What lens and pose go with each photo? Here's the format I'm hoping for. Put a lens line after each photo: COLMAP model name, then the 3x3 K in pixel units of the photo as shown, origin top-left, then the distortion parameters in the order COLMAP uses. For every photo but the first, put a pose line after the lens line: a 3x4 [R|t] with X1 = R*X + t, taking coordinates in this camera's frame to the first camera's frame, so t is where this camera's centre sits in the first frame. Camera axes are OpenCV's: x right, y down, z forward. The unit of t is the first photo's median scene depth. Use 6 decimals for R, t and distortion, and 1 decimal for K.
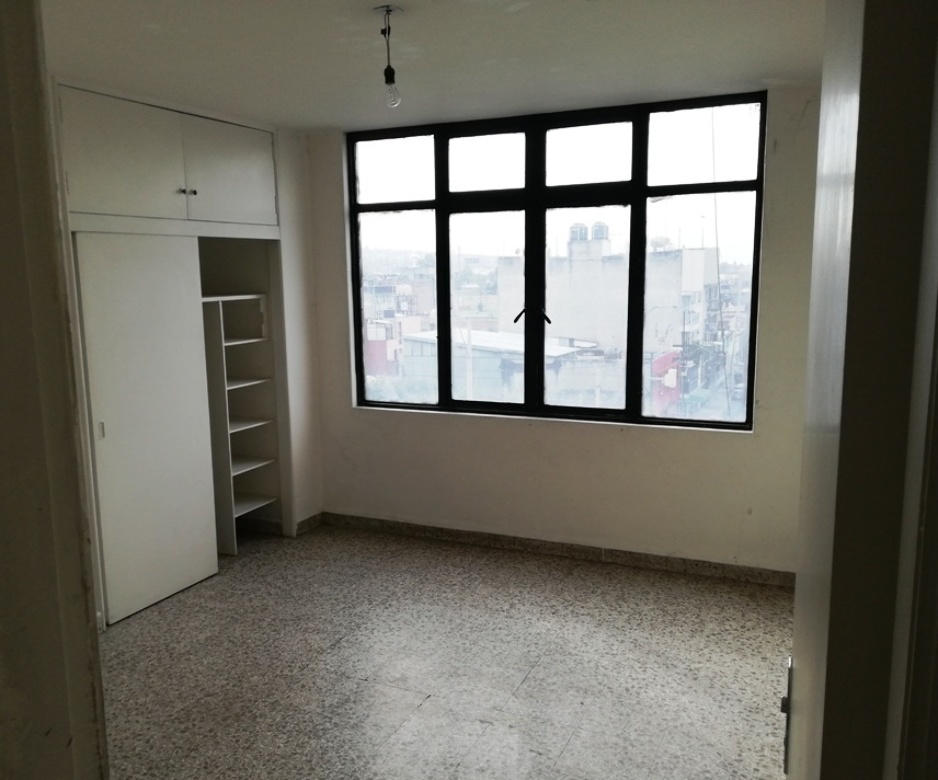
lens RADIAL K [[816.2, 0, 468.1], [0, 816.2, 393.9], [0, 0, 1]] dist [-0.006288, -0.003108]
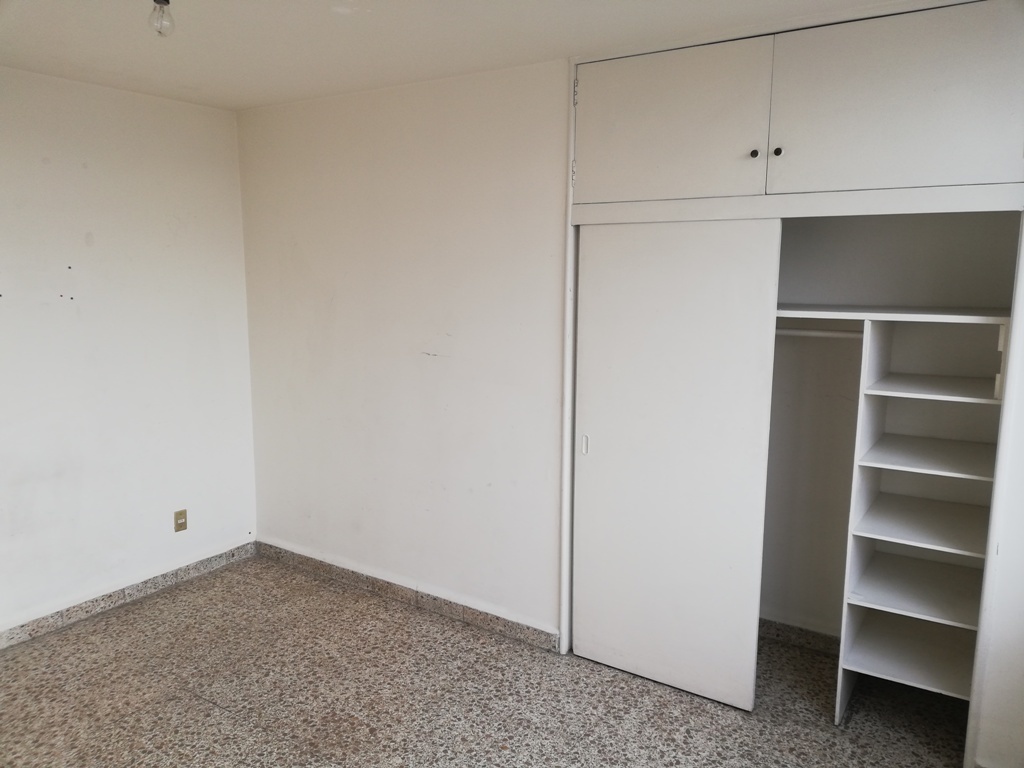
lens RADIAL K [[768.2, 0, 515.2], [0, 768.2, 366.7], [0, 0, 1]] dist [0.027479, -0.041199]
pose [[-0.161067, 0.140400, -0.976906, 0.487482], [-0.155150, 0.973921, 0.165551, -0.214233], [0.974672, 0.178232, -0.135084, 1.318295]]
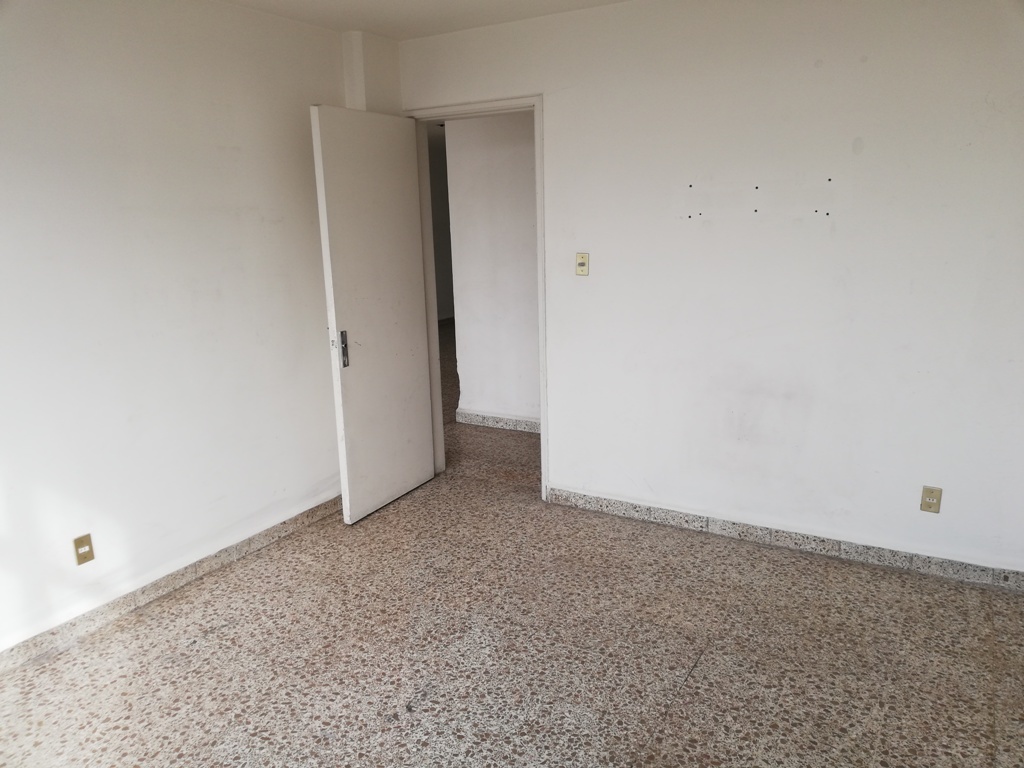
lens RADIAL K [[768.2, 0, 511.8], [0, 768.2, 373.8], [0, 0, 1]] dist [0.027479, -0.041199]
pose [[-0.989714, 0.016286, 0.142133, -0.288605], [0.064628, 0.937246, 0.342627, -0.205592], [-0.127634, 0.348289, -0.928657, 1.626225]]
